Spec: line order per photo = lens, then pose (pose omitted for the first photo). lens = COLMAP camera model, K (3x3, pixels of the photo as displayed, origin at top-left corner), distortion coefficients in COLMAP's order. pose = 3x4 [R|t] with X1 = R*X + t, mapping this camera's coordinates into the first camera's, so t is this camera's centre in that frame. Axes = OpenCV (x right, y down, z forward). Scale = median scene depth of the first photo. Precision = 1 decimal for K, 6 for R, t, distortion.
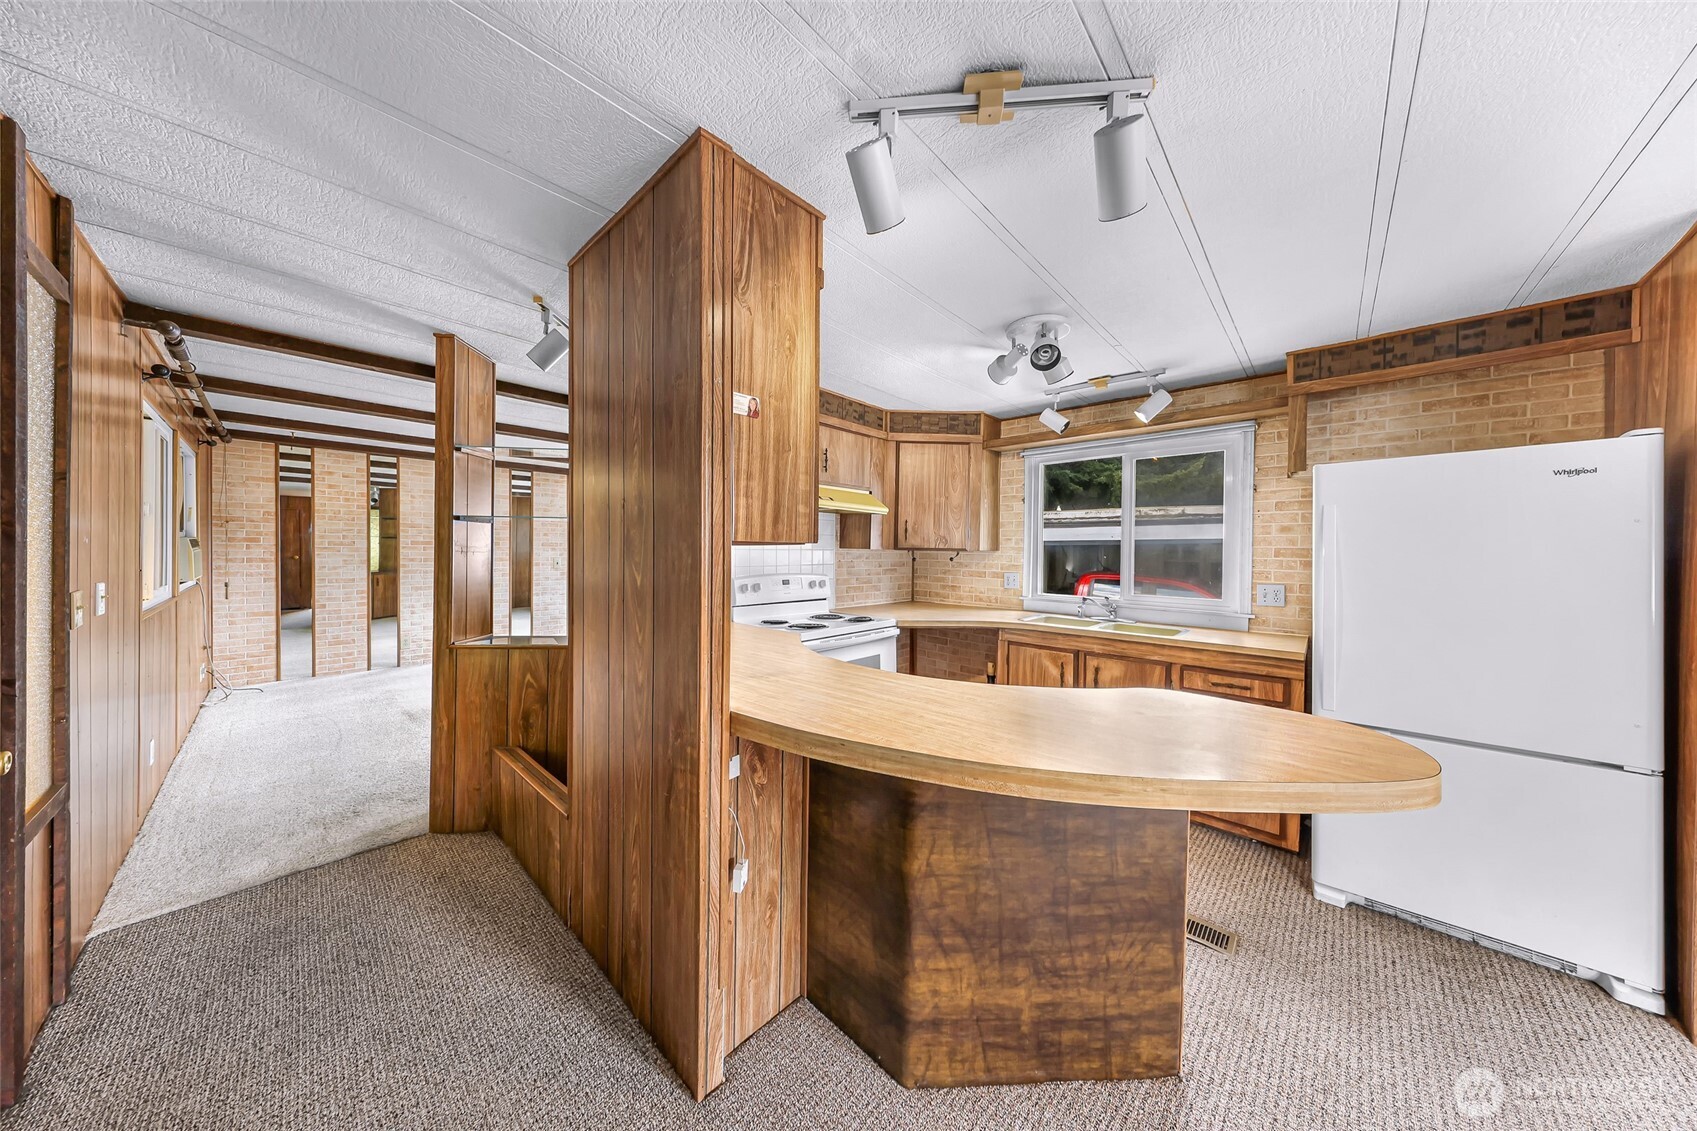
lens RADIAL K [[507.5, 0, 837.0], [0, 507.5, 558.0], [0, 0, 1]] dist [0.001154, 0.000115]
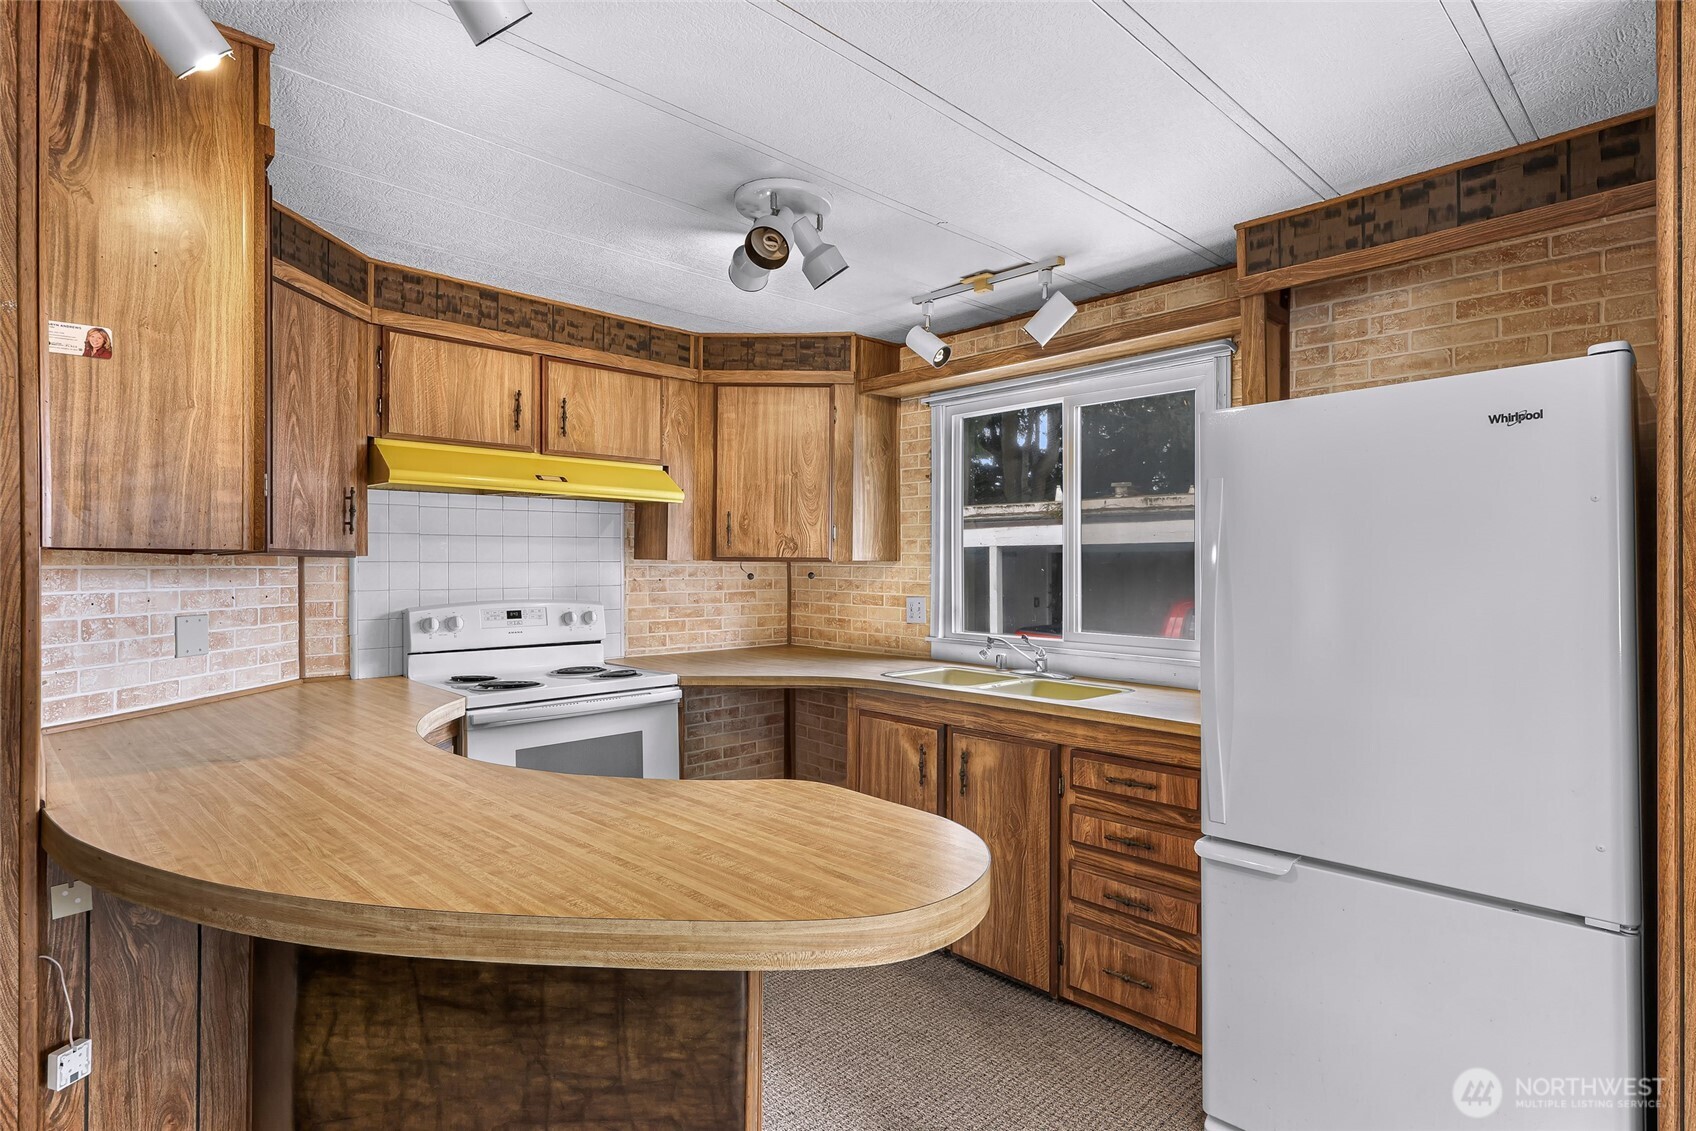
lens RADIAL K [[844.7, 0, 821.0], [0, 844.7, 564.1], [0, 0, 1]] dist [0.000839, -0.000034]
pose [[0.998315, -0.008615, -0.057388, 0.724519], [0.007752, 0.999854, -0.015253, 0.010734], [0.057511, 0.014782, 0.998235, -0.026036]]
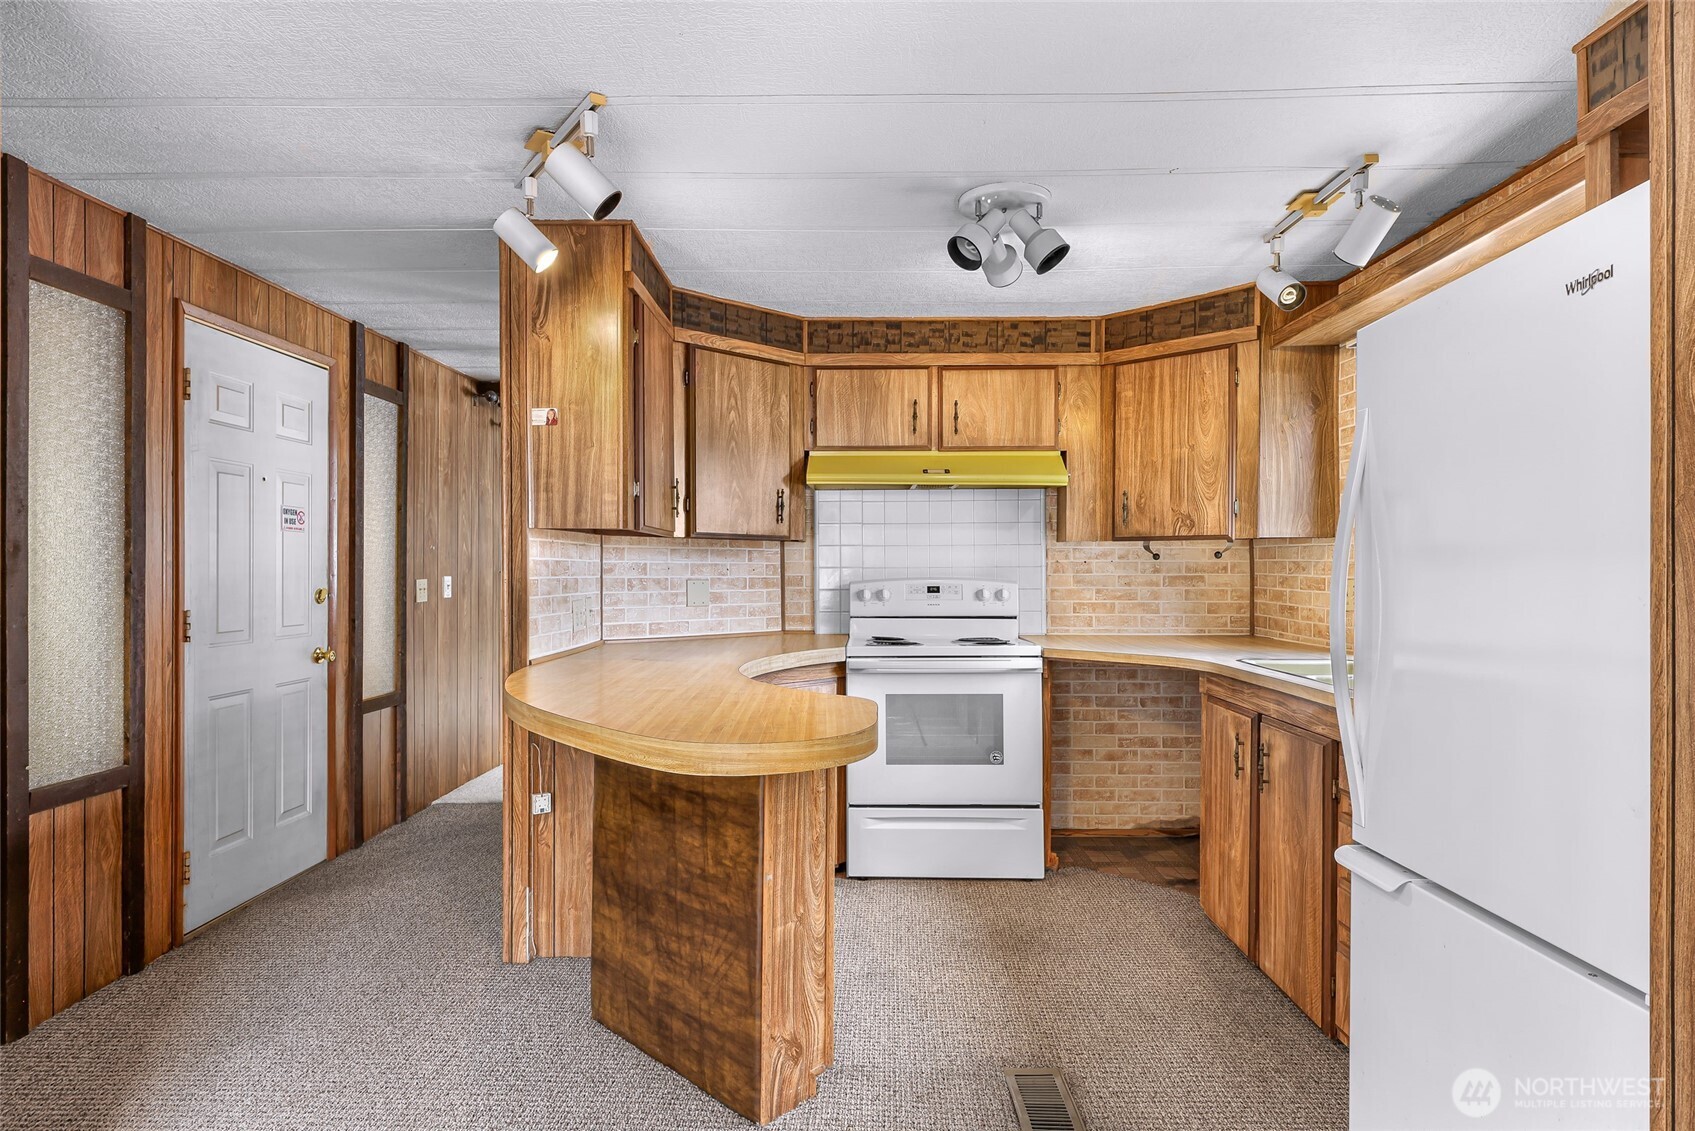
lens RADIAL K [[894.9, 0, 842.0], [0, 894.9, 571.2], [0, 0, 1]] dist [0.001240, 0.000365]
pose [[0.683526, -0.008304, -0.729879, 1.625478], [-0.001929, 0.999911, -0.013183, 0.084248], [0.729923, 0.010419, 0.683450, 0.048352]]
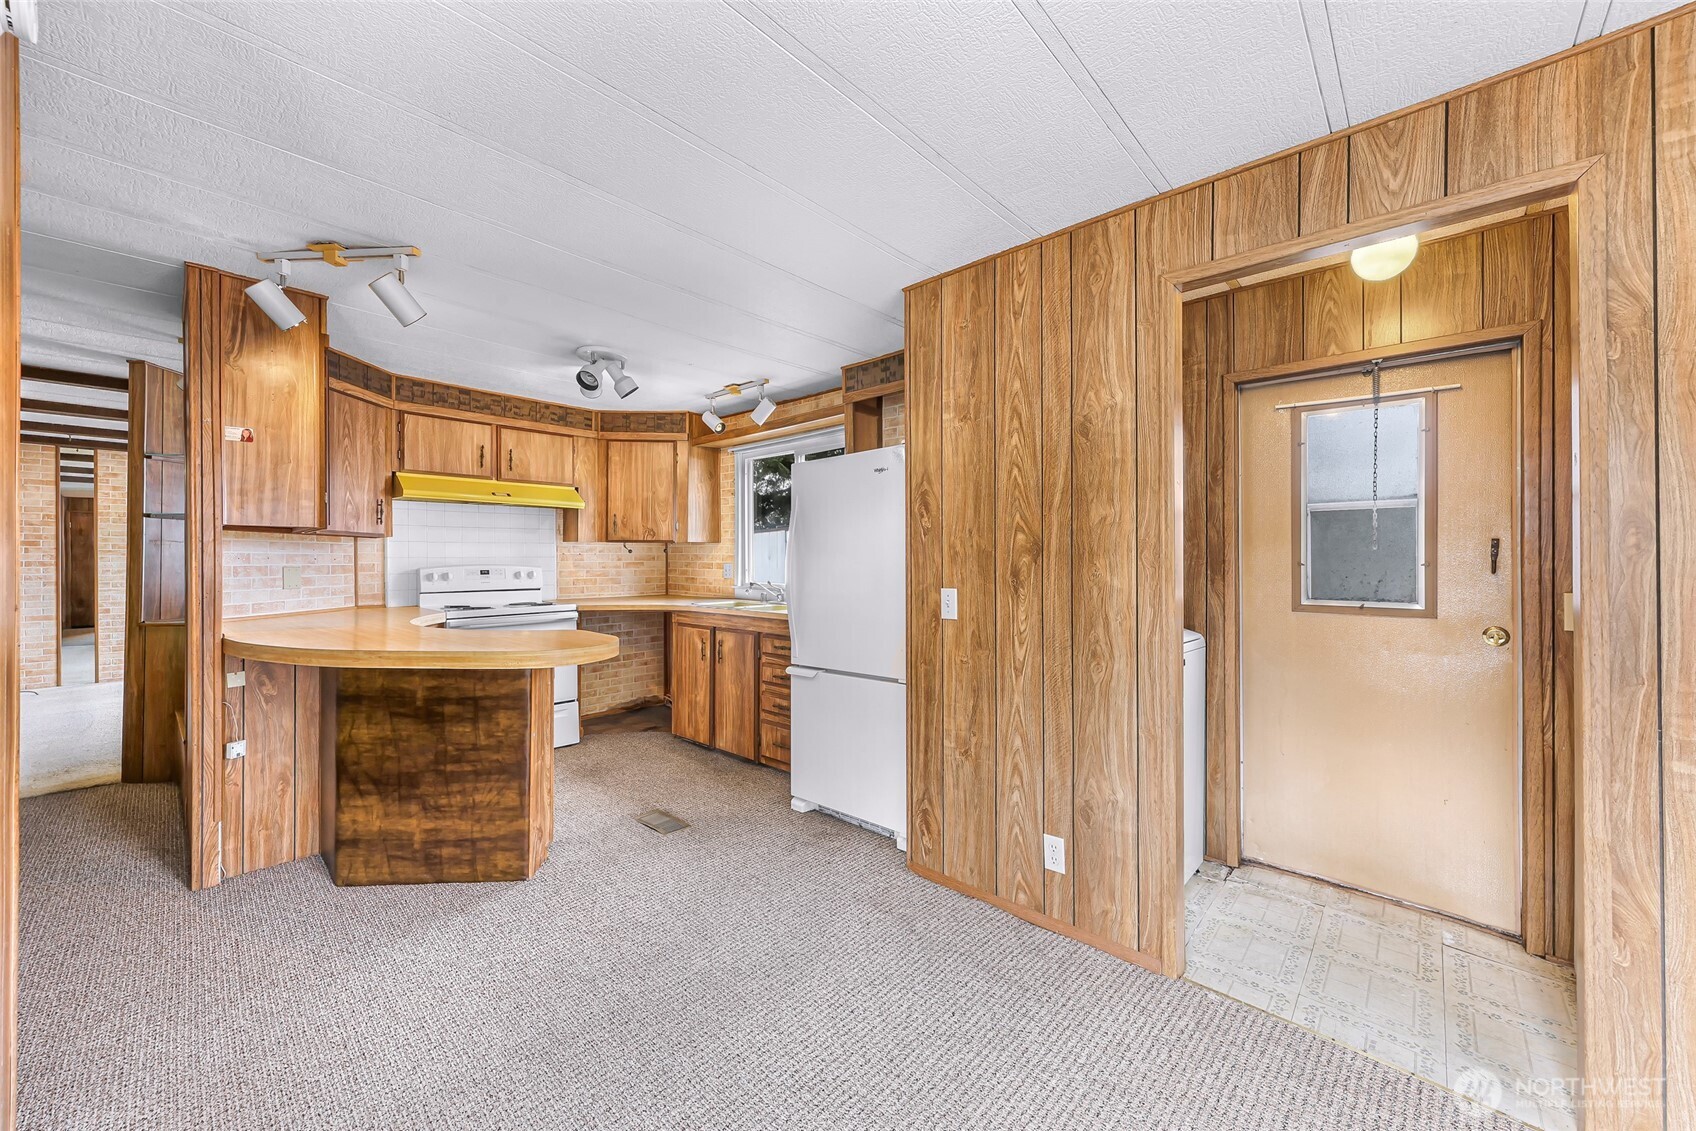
lens RADIAL K [[623.6, 0, 812.9], [0, 623.6, 558.9], [0, 0, 1]] dist [-0.000281, -0.000310]
pose [[0.999922, -0.011631, -0.004586, 1.316770], [0.011574, 0.999858, -0.012249, 0.094934], [0.004727, 0.012195, 0.999914, -0.717123]]
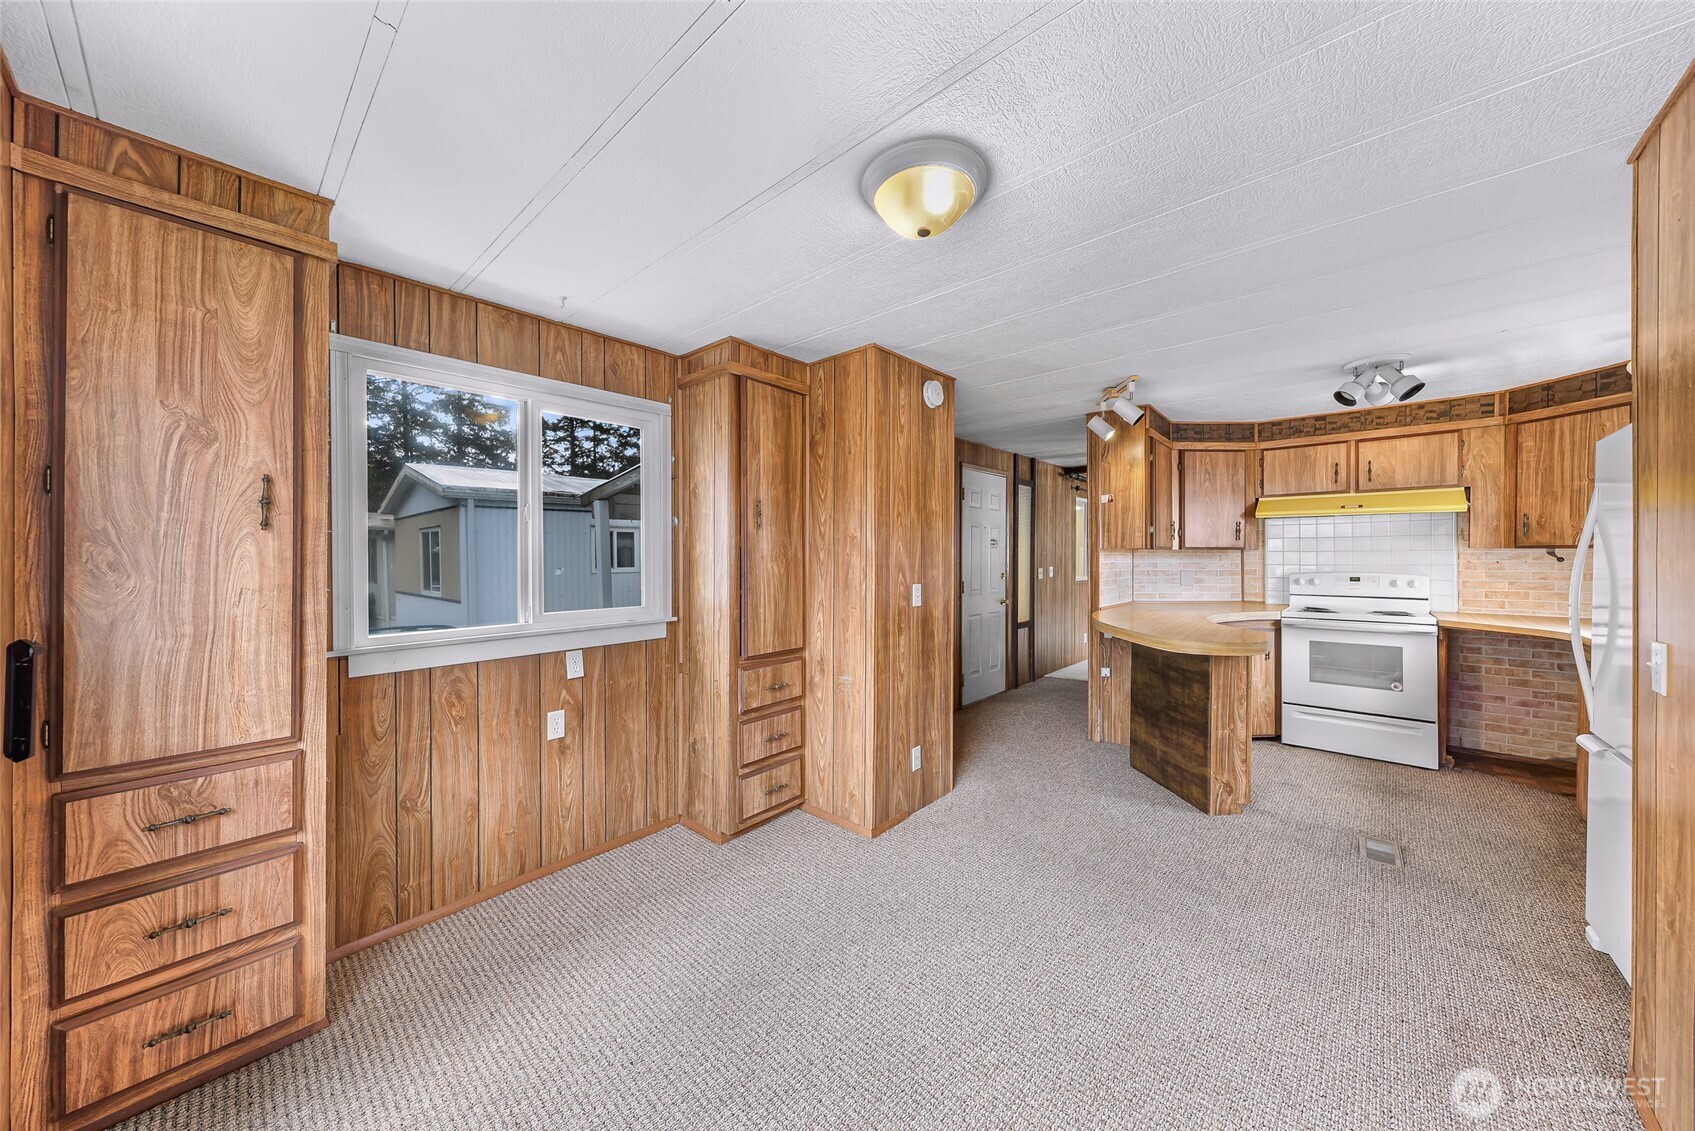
lens RADIAL K [[567.5, 0, 879.3], [0, 567.5, 558.3], [0, 0, 1]] dist [0.000507, 0.000157]
pose [[0.079437, -0.006605, -0.996818, 2.384385], [-0.010269, 0.999920, -0.007444, 0.046220], [0.996787, 0.010827, 0.079362, -0.392806]]
